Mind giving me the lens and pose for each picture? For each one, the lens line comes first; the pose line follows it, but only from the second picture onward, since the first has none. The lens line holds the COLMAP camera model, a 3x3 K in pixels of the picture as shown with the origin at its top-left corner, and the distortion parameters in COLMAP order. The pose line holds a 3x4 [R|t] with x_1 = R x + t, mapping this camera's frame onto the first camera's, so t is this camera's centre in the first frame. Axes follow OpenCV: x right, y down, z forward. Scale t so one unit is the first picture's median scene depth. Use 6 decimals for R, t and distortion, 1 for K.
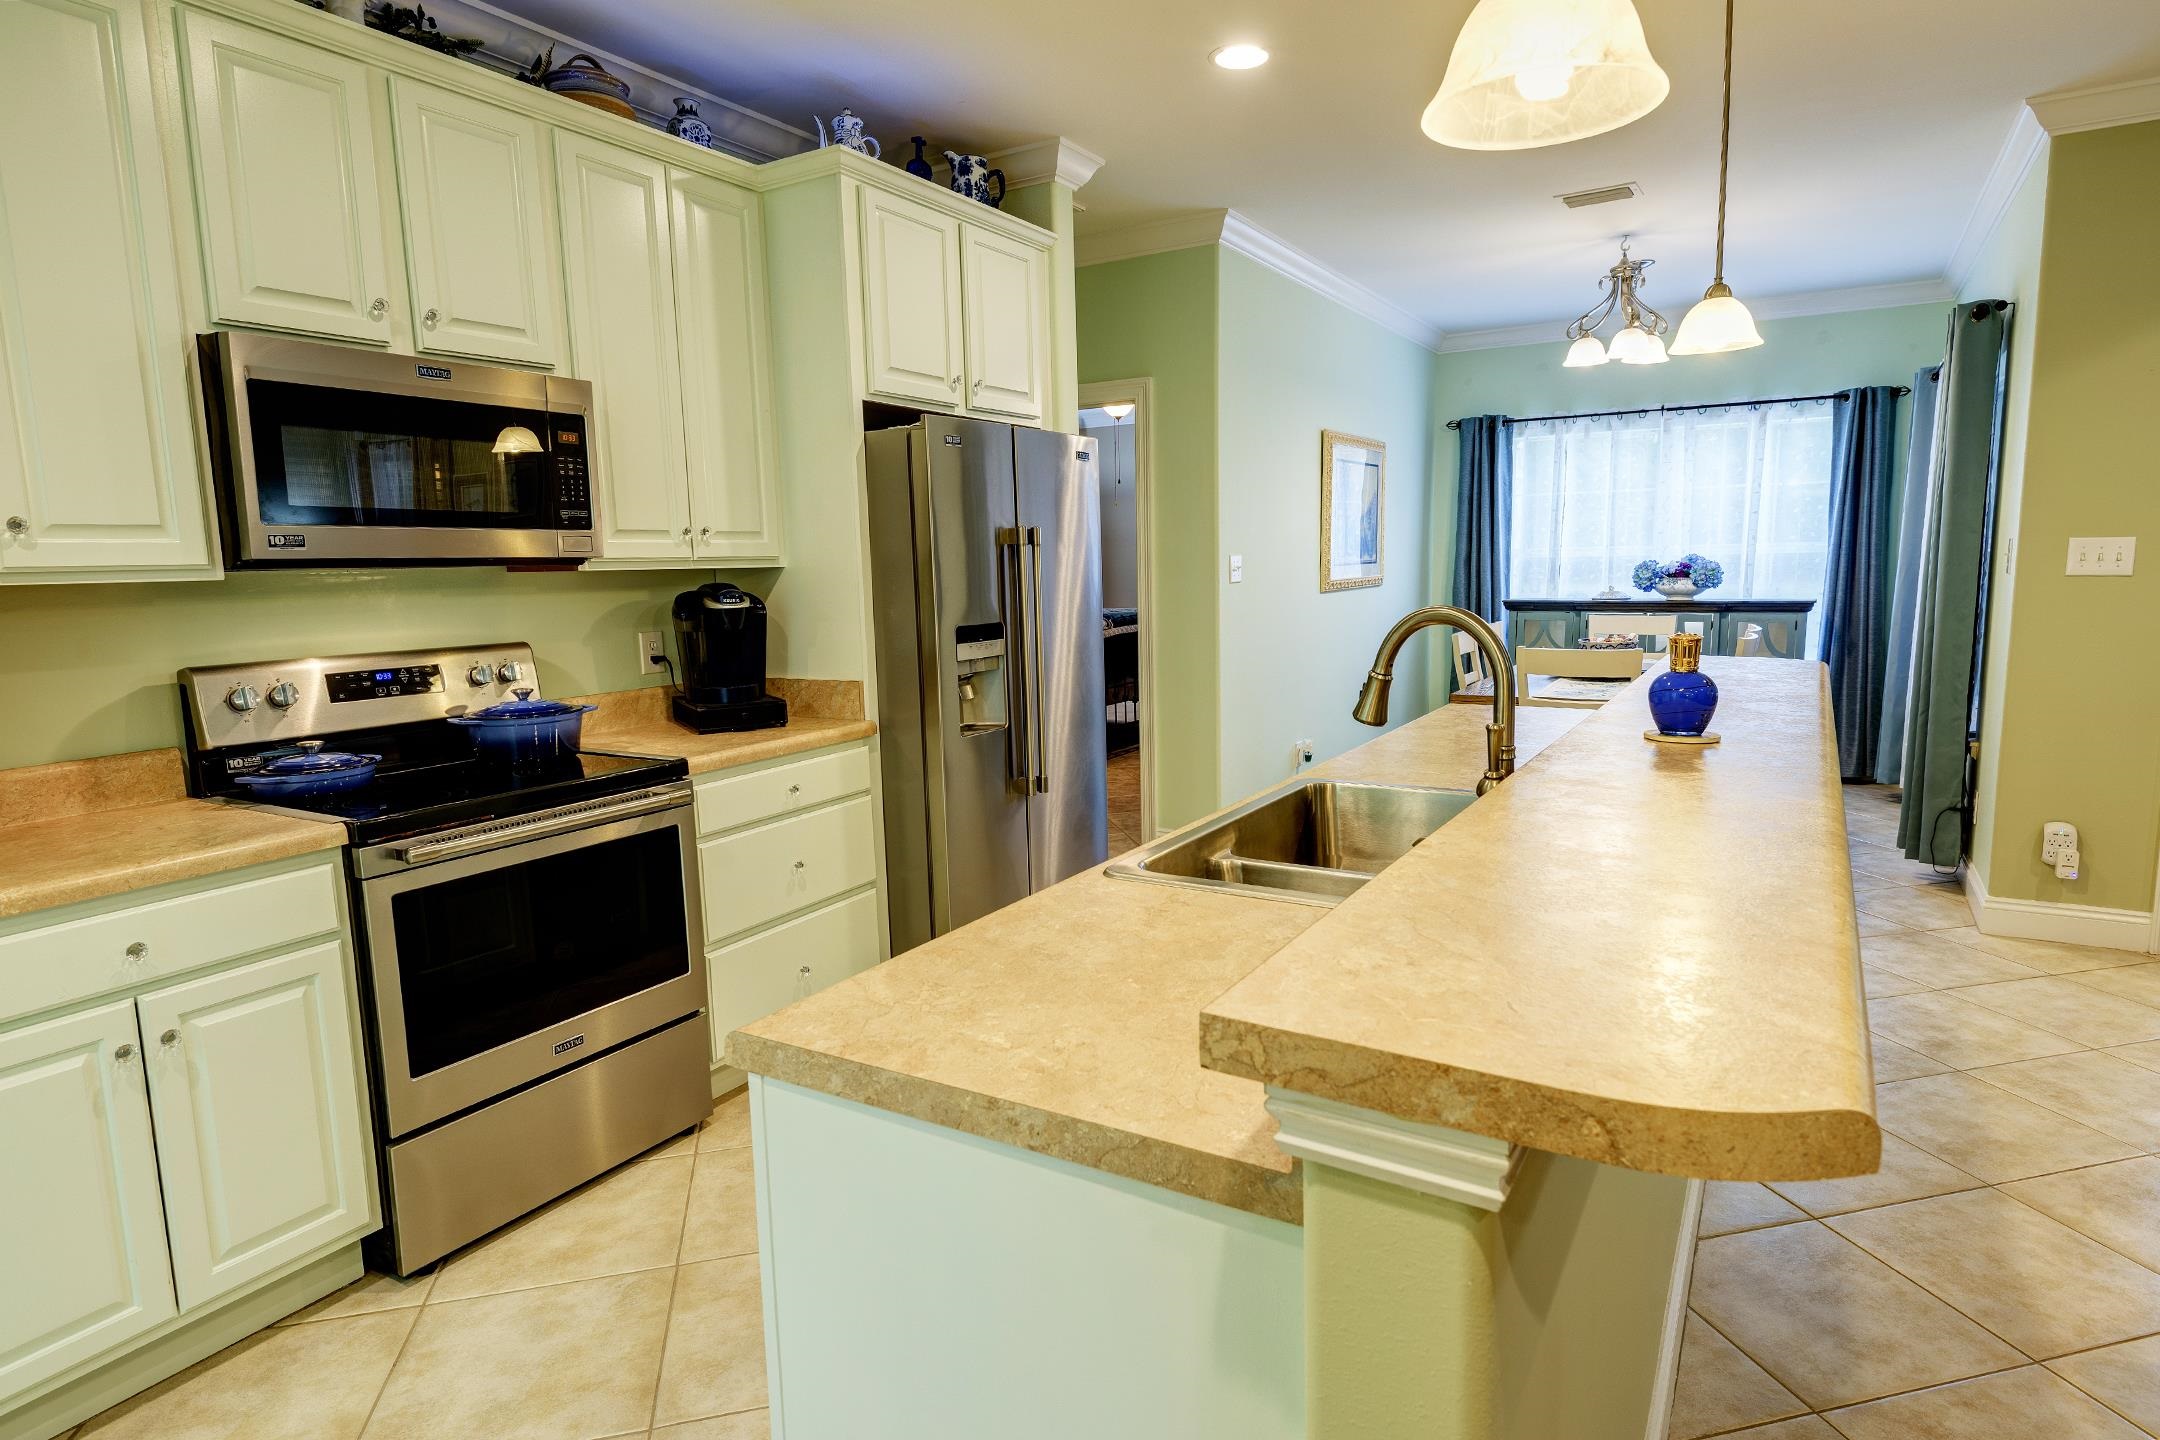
lens RADIAL K [[1158.7, 0, 1071.4], [0, 1158.7, 737.2], [0, 0, 1]] dist [0.023556, -0.010996]
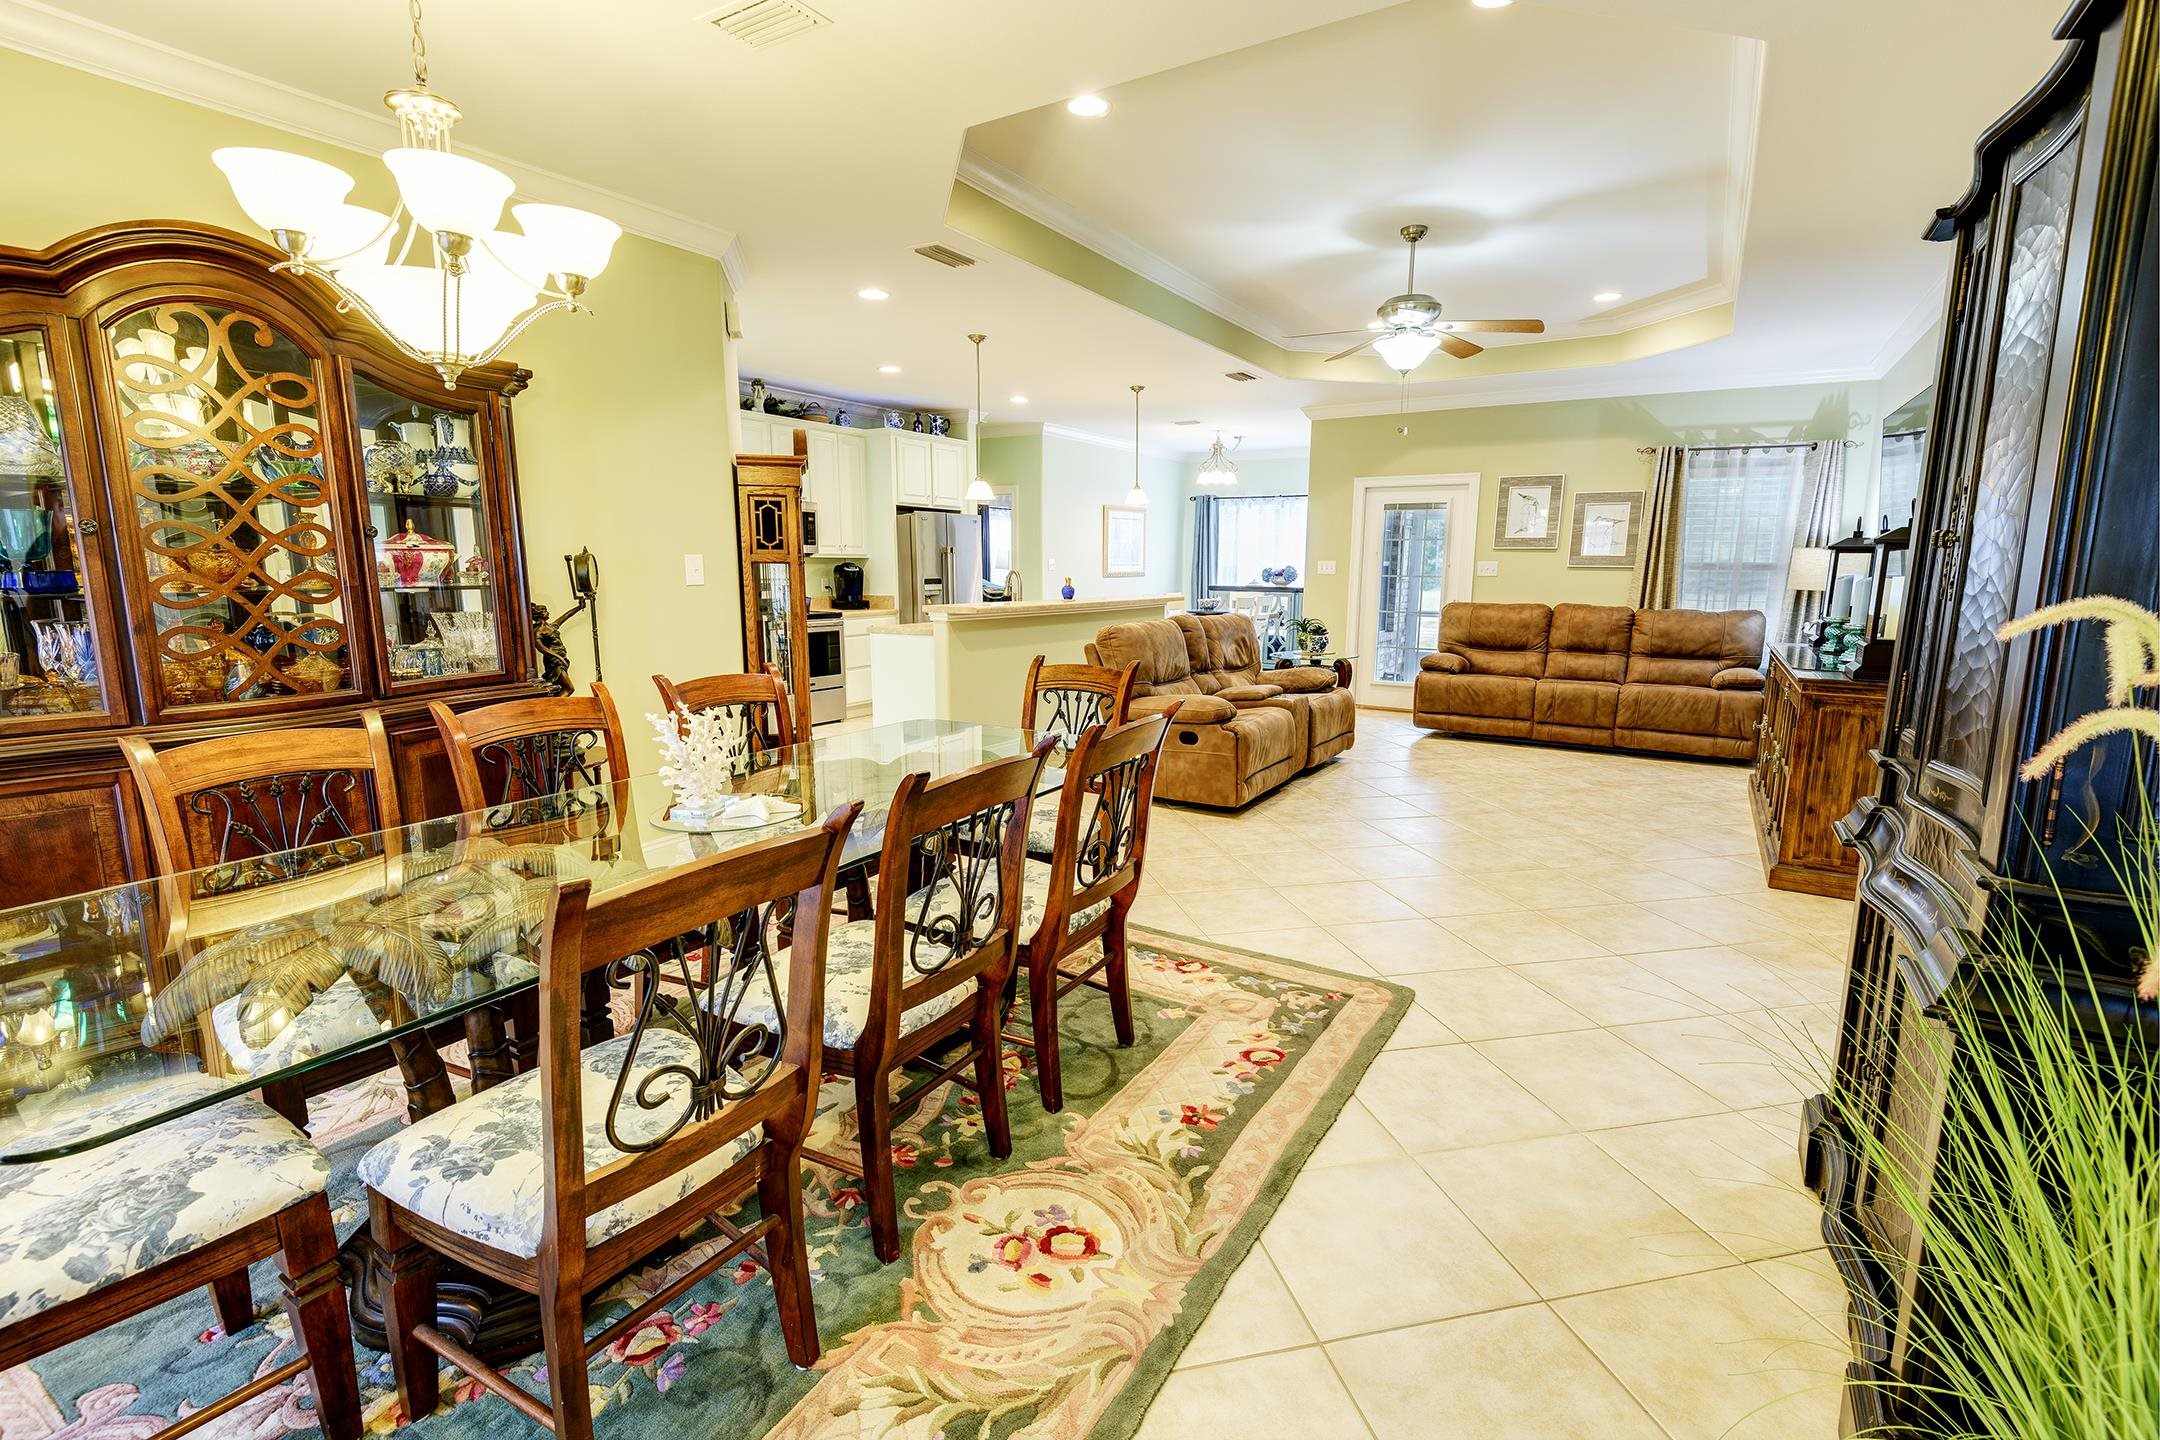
lens RADIAL K [[968.0, 0, 1052.8], [0, 968.0, 727.6], [0, 0, 1]] dist [0.009802, -0.008297]
pose [[0.999103, 0.030837, -0.029014, 0.320636], [-0.030356, 0.999396, 0.016893, 0.240538], [0.029517, -0.015997, 0.999436, -1.534245]]
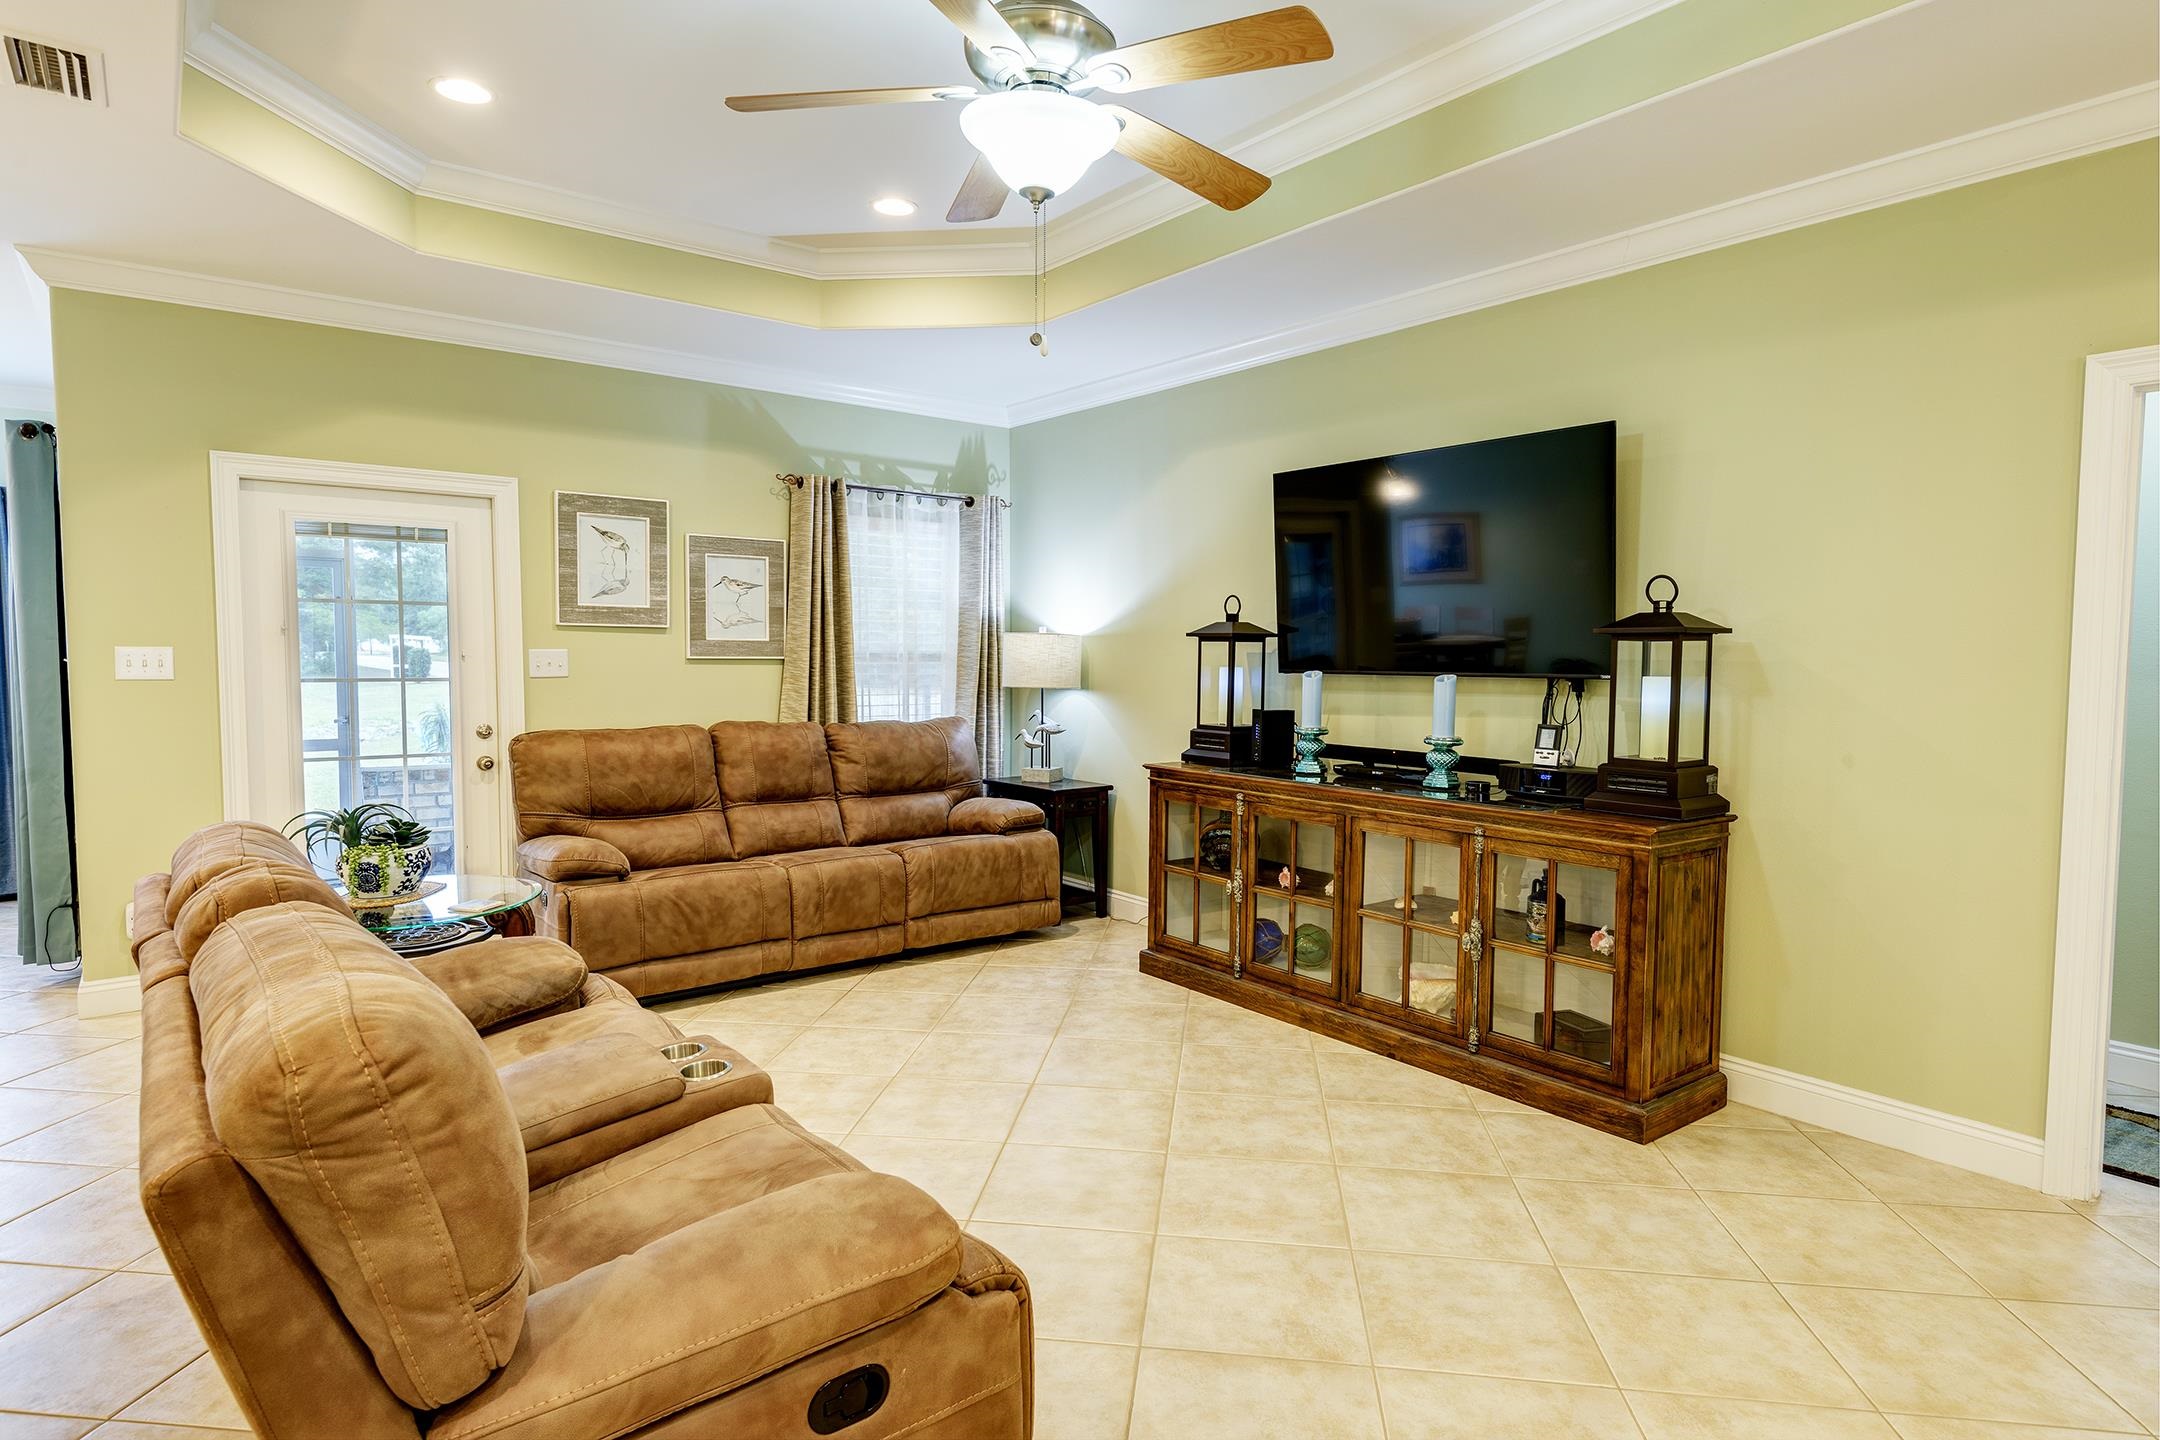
lens RADIAL K [[1196.8, 0, 1088.6], [0, 1196.8, 720.7], [0, 0, 1]] dist [0.025924, -0.004097]
pose [[0.356037, -0.034501, 0.933835, 0.105630], [0.131221, 0.991262, -0.013407, 0.041069], [-0.925213, 0.127312, 0.357454, -0.285329]]
